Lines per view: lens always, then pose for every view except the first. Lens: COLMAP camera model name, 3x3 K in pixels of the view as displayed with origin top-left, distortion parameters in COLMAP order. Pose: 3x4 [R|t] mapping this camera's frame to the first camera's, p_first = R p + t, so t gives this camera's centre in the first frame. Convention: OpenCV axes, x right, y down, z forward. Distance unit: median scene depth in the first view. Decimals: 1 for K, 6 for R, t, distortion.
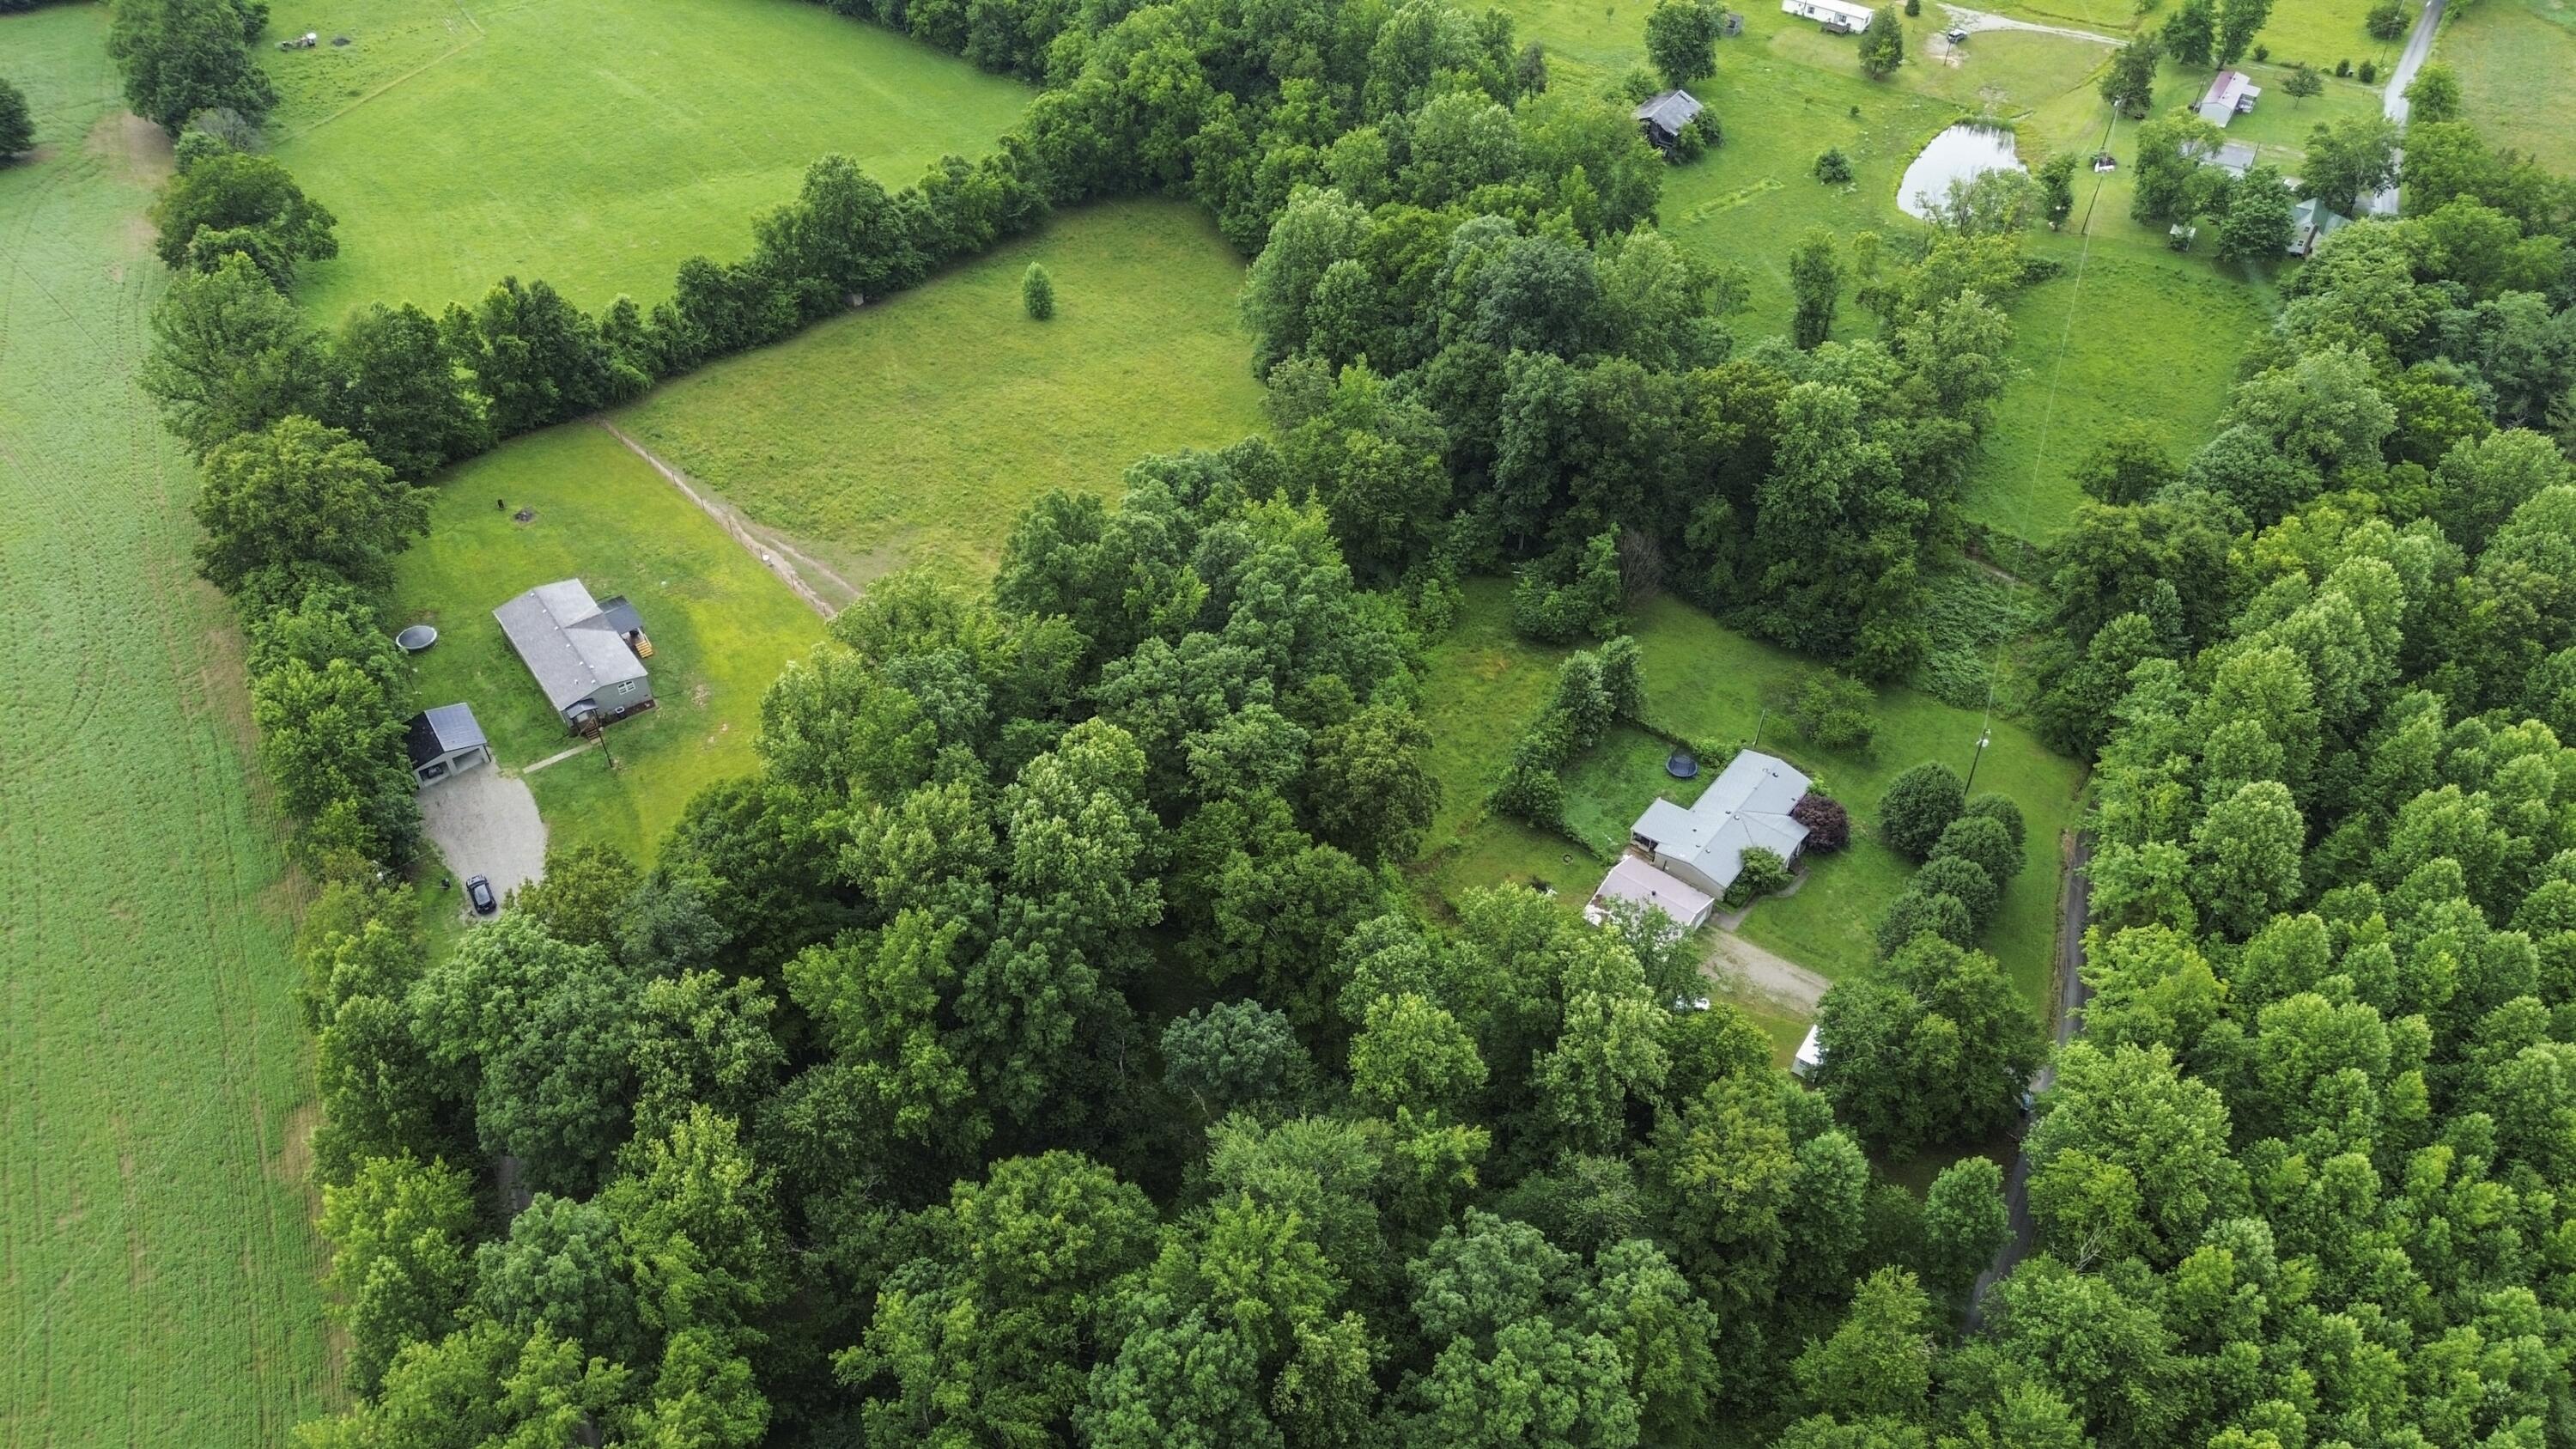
lens RADIAL K [[1873.3, 0, 1308.8], [0, 1873.3, 722.0], [0, 0, 1]] dist [0.058016, -0.059940]
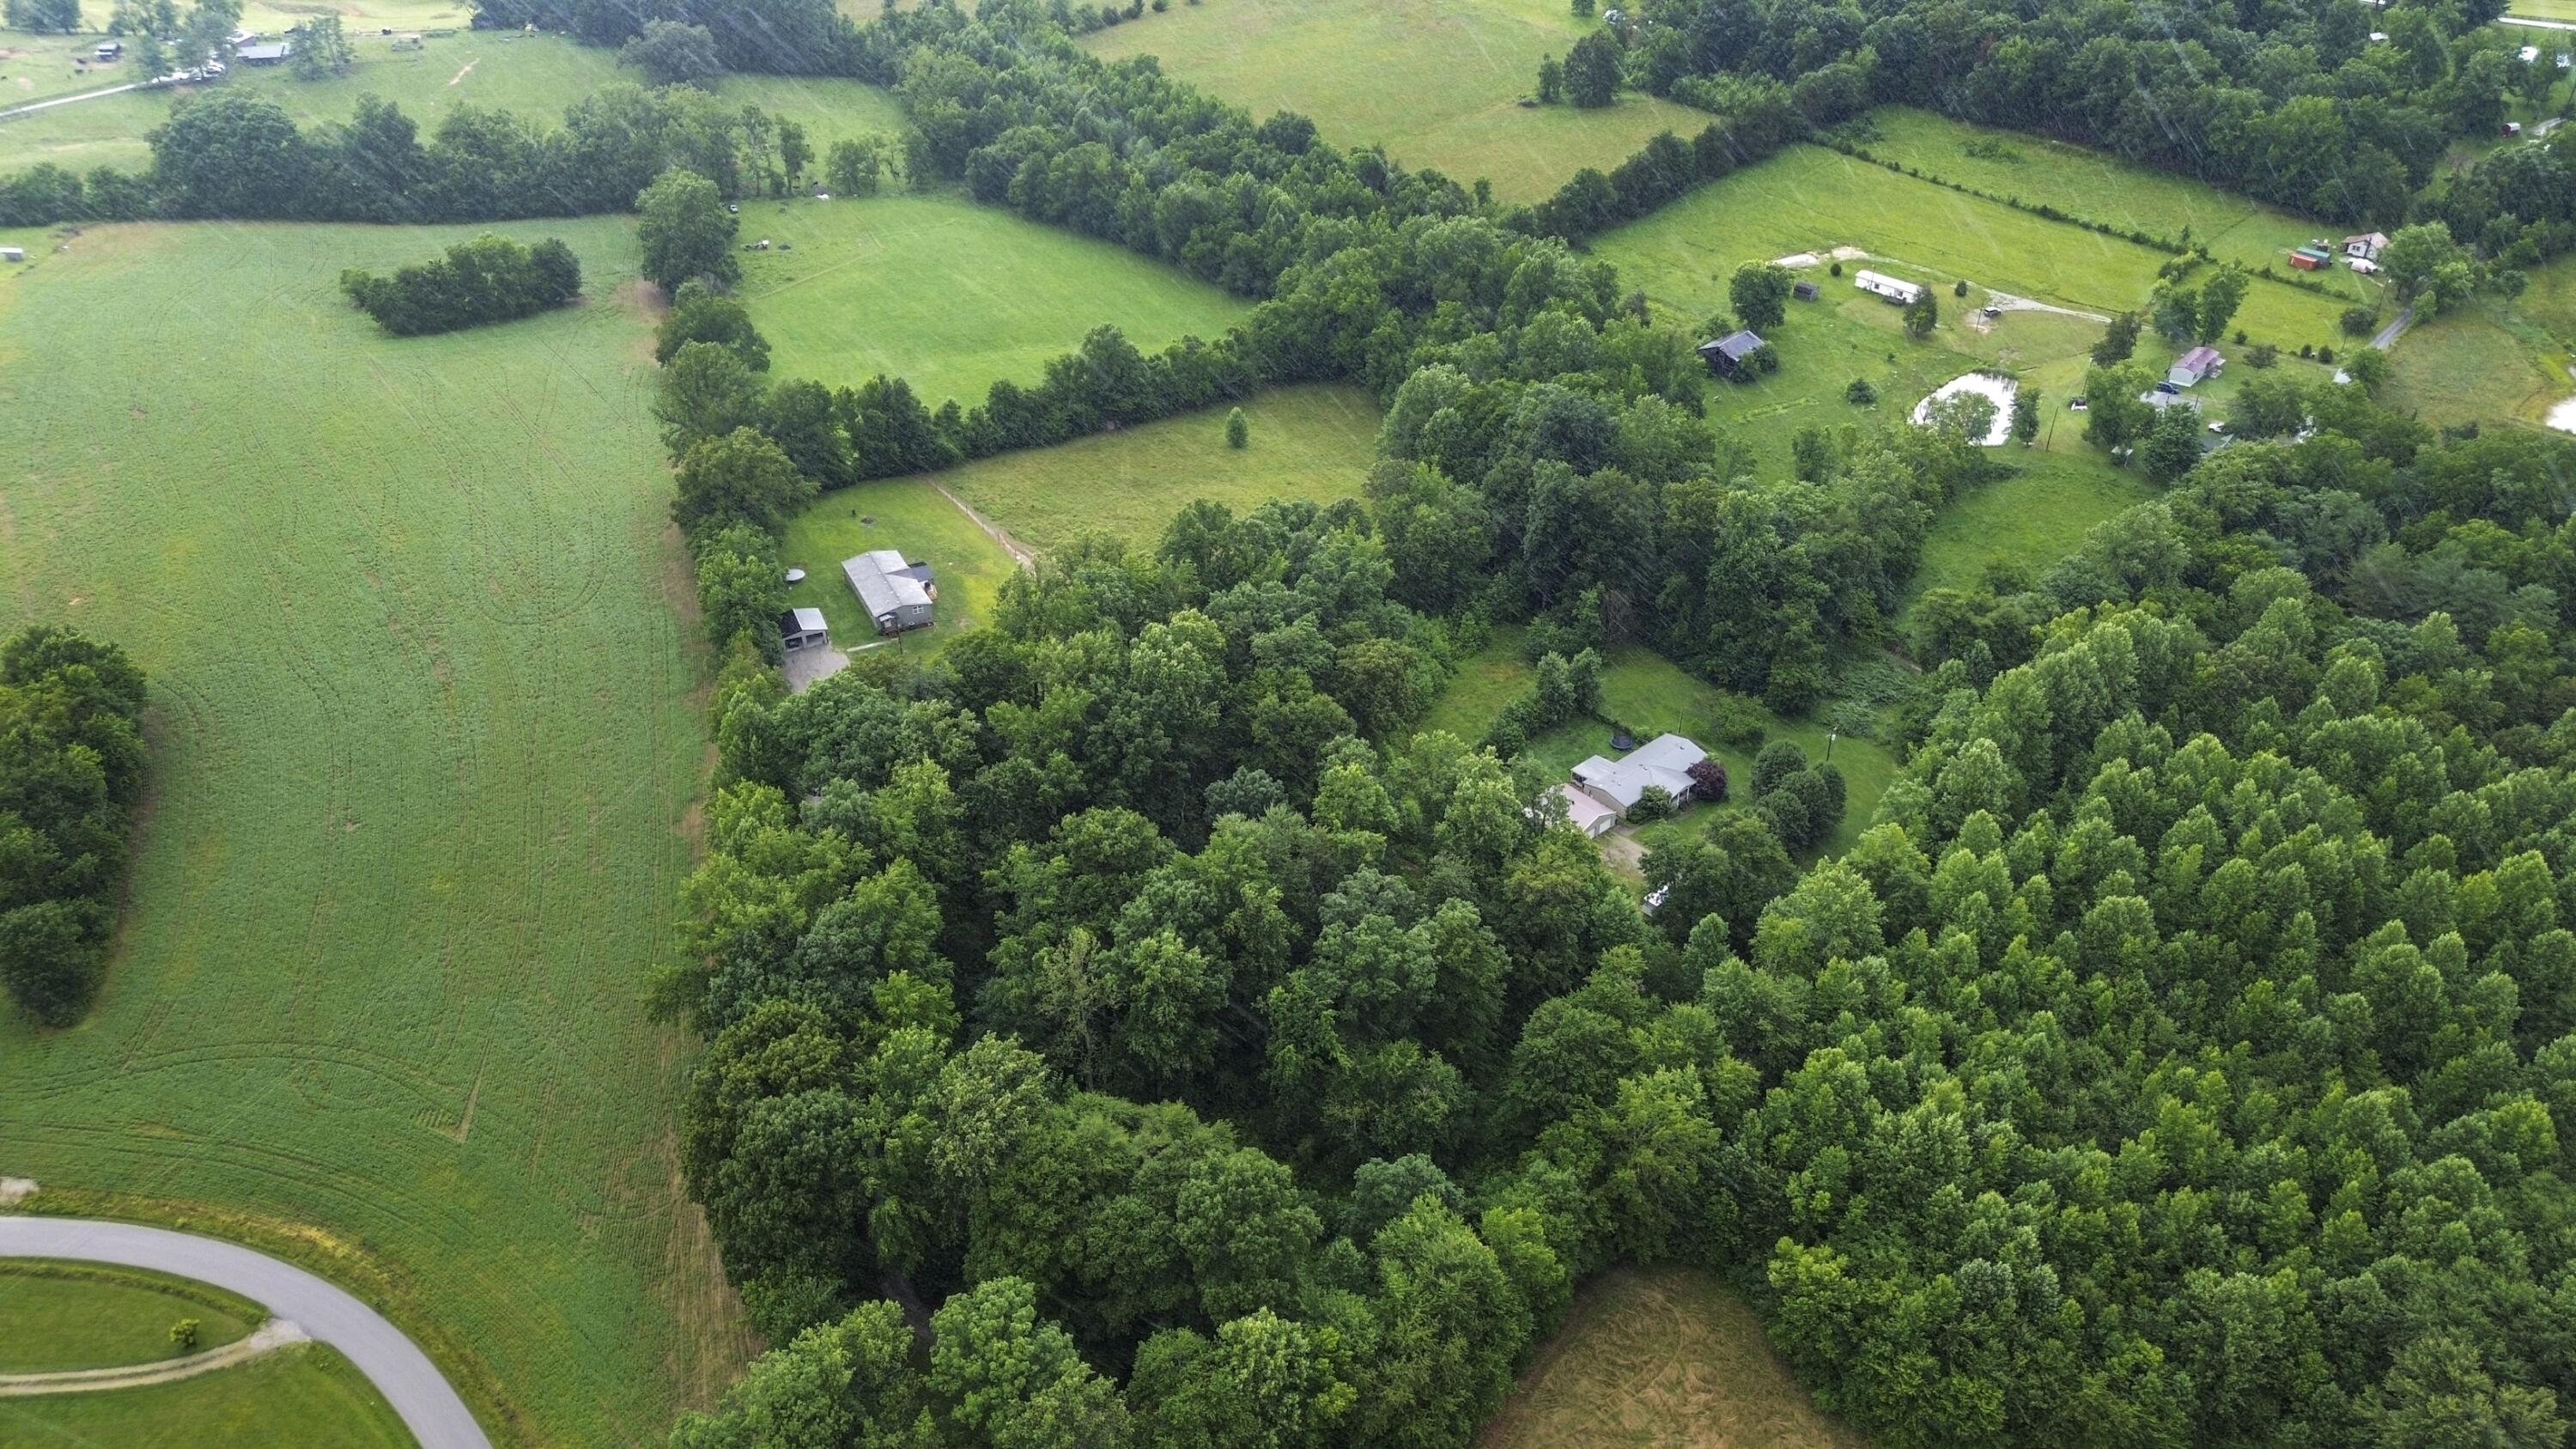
lens RADIAL K [[1873.3, 0, 1293.8], [0, 1873.3, 725.7], [0, 0, 1]] dist [0.058016, -0.059940]
pose [[0.984040, 0.092844, -0.151808, 0.160898], [-0.115673, 0.982015, -0.149217, 0.237012], [0.135224, 0.164396, 0.977082, -0.389903]]
